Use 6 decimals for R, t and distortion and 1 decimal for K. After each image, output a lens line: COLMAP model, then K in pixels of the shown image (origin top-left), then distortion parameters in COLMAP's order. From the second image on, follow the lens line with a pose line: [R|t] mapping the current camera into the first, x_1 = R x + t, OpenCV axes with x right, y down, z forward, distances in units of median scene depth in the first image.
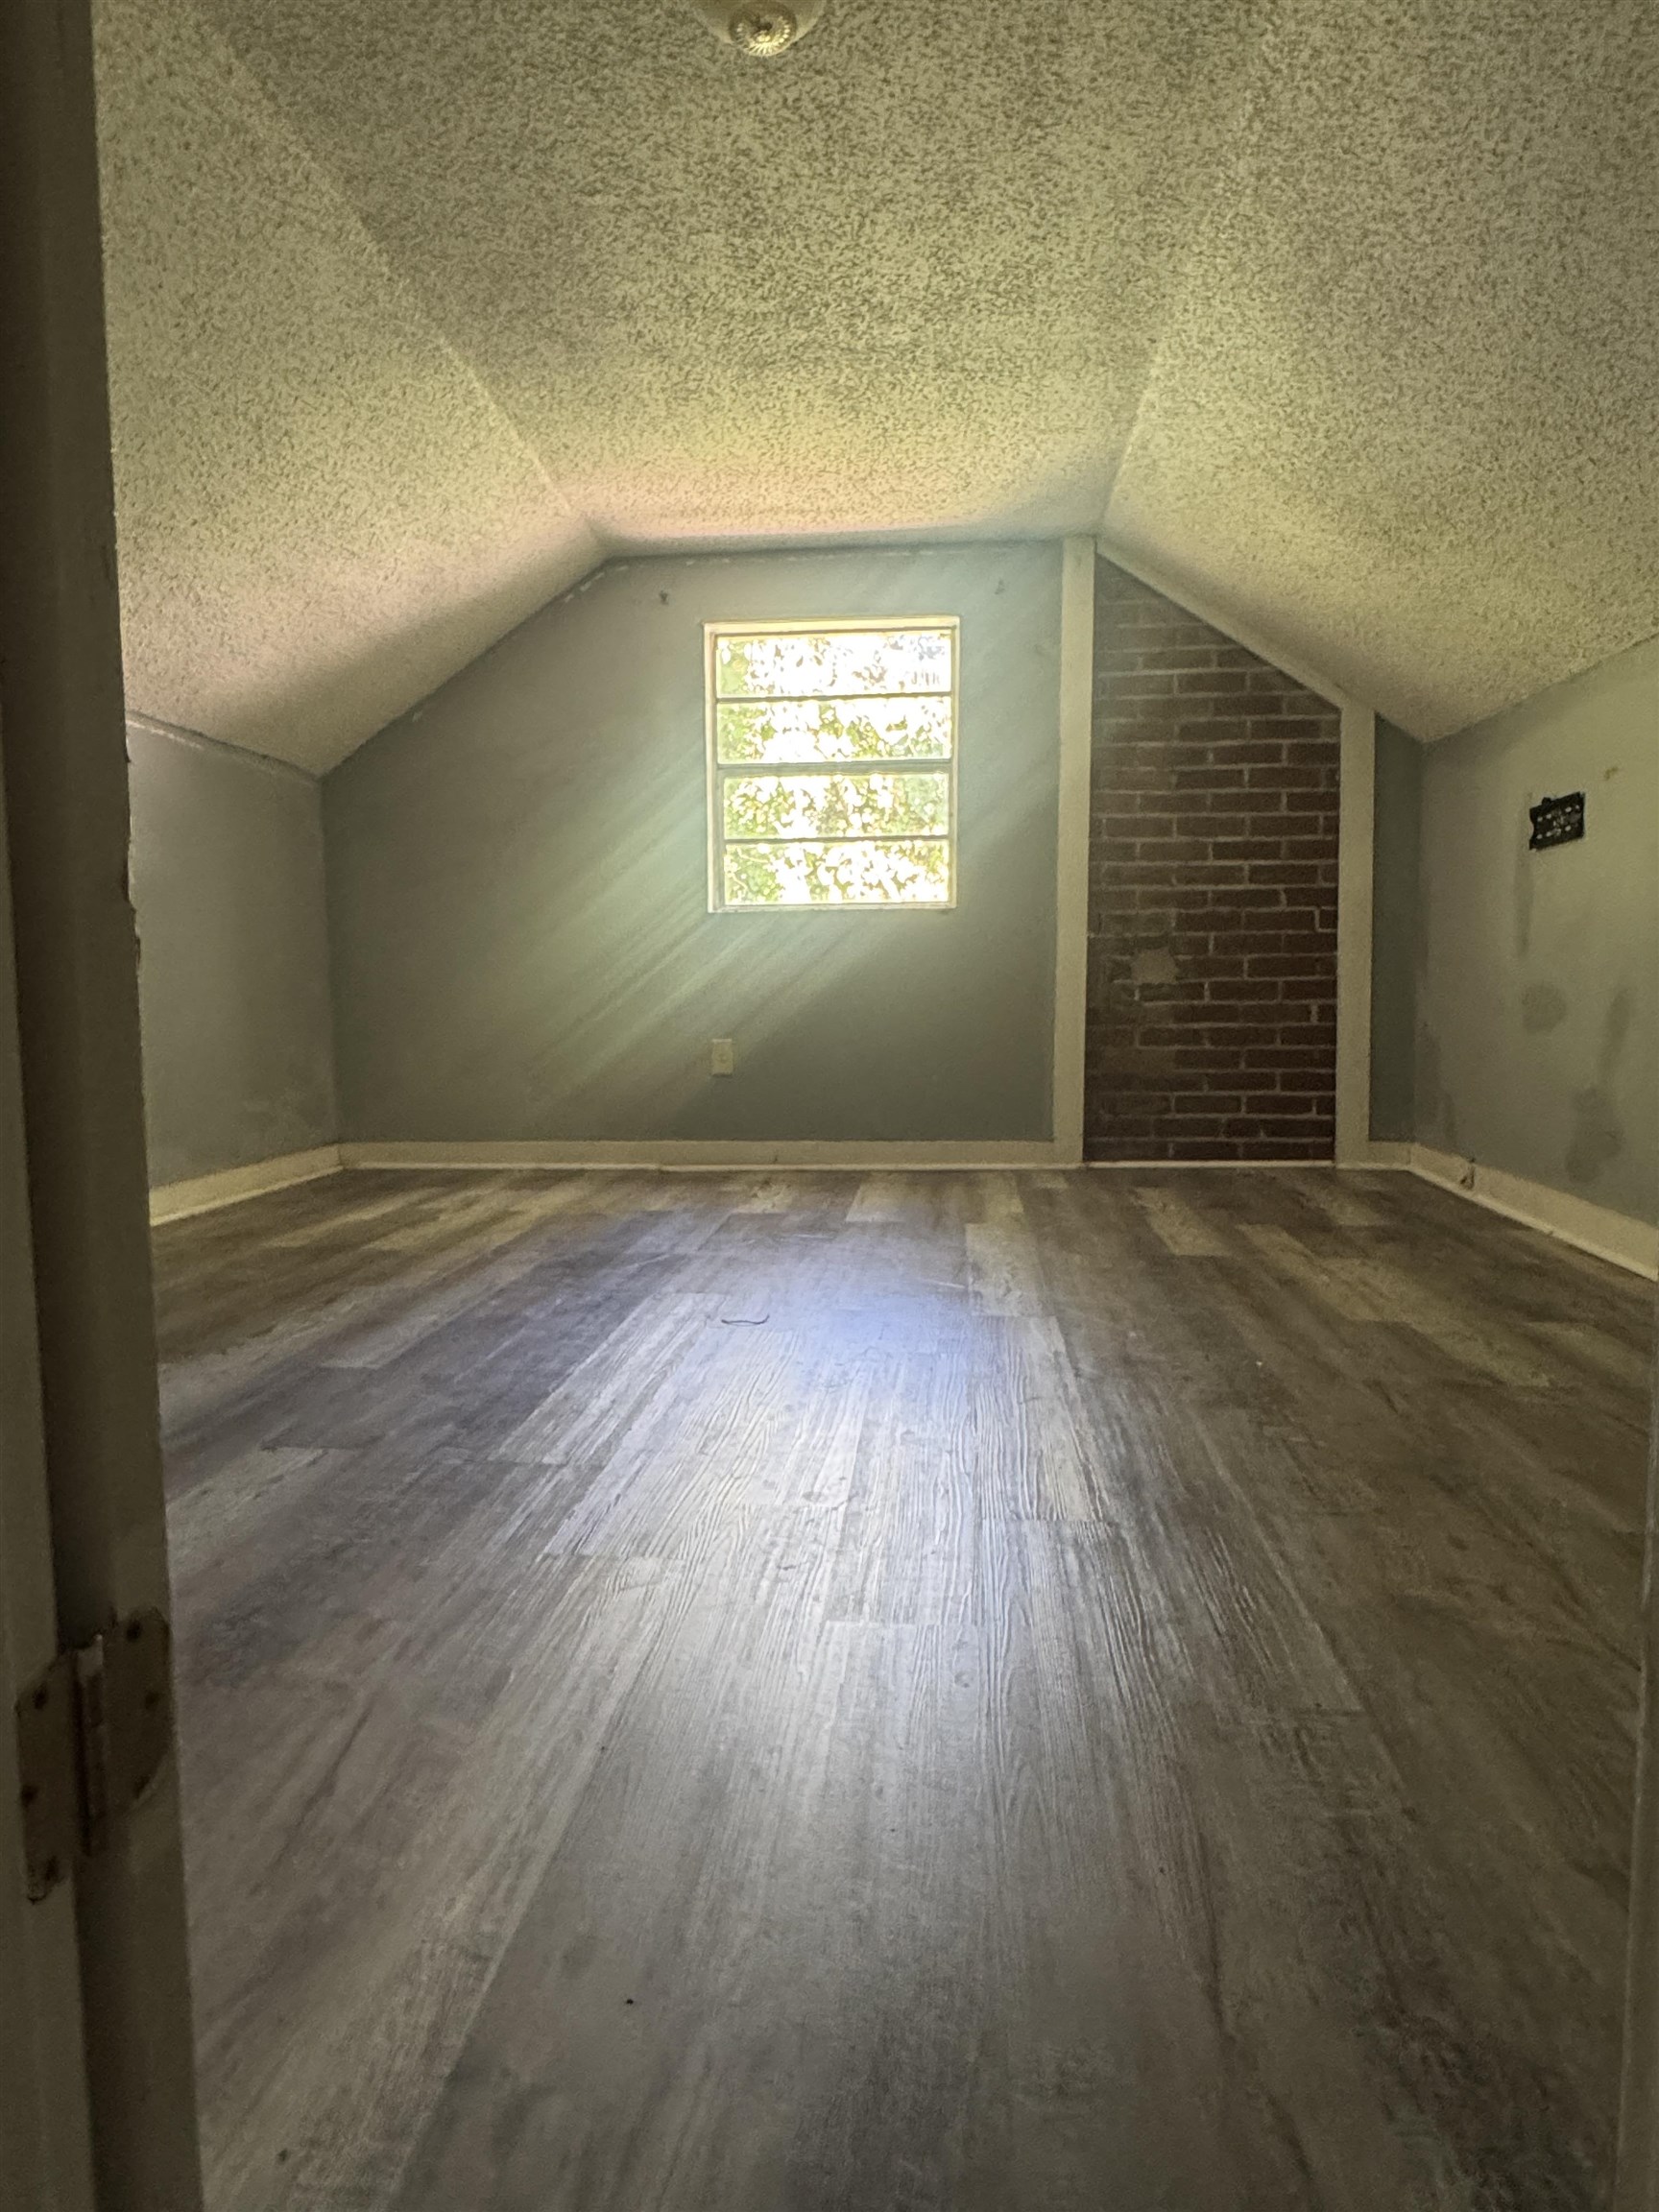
lens RADIAL K [[1276.0, 0, 820.1], [0, 1276.0, 1058.9], [0, 0, 1]] dist [0.003374, -0.000028]
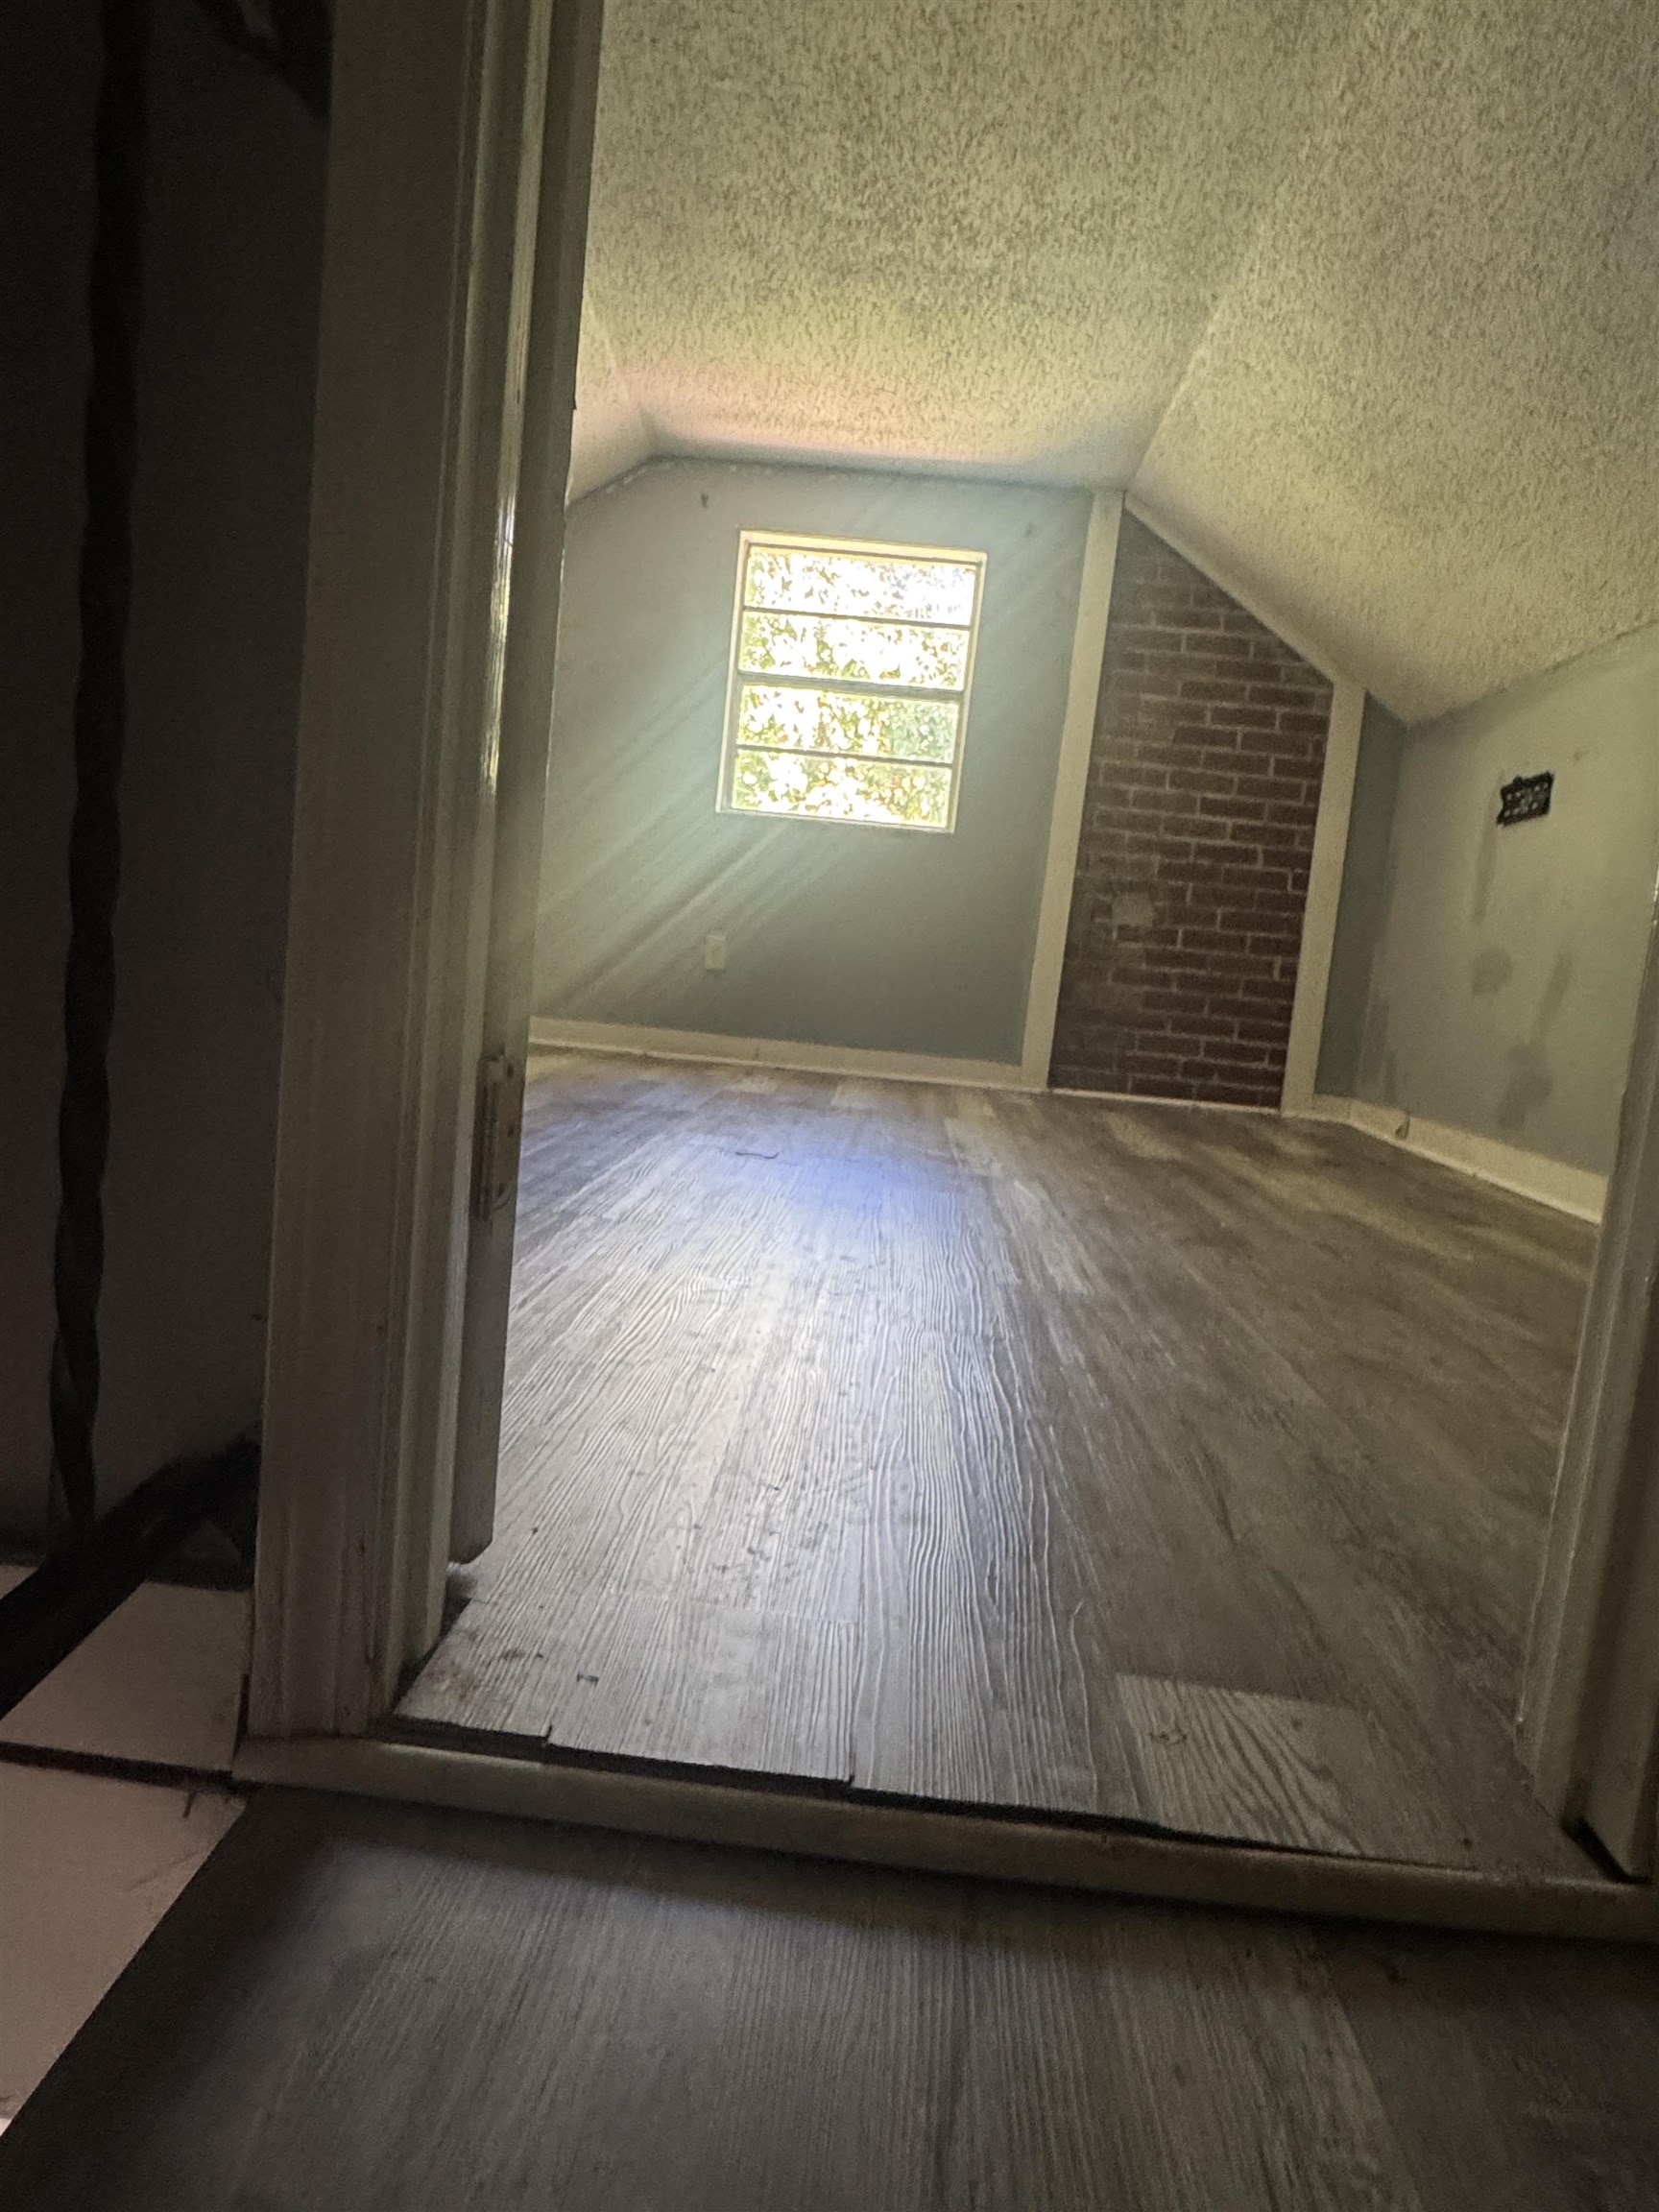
lens RADIAL K [[1276.0, 0, 820.1], [0, 1276.0, 1058.9], [0, 0, 1]] dist [0.003374, -0.000028]
pose [[0.993491, 0.101725, 0.051266, -0.051901], [-0.103232, 0.994273, 0.027650, 0.066991], [-0.048160, -0.032762, 0.998302, -0.061899]]
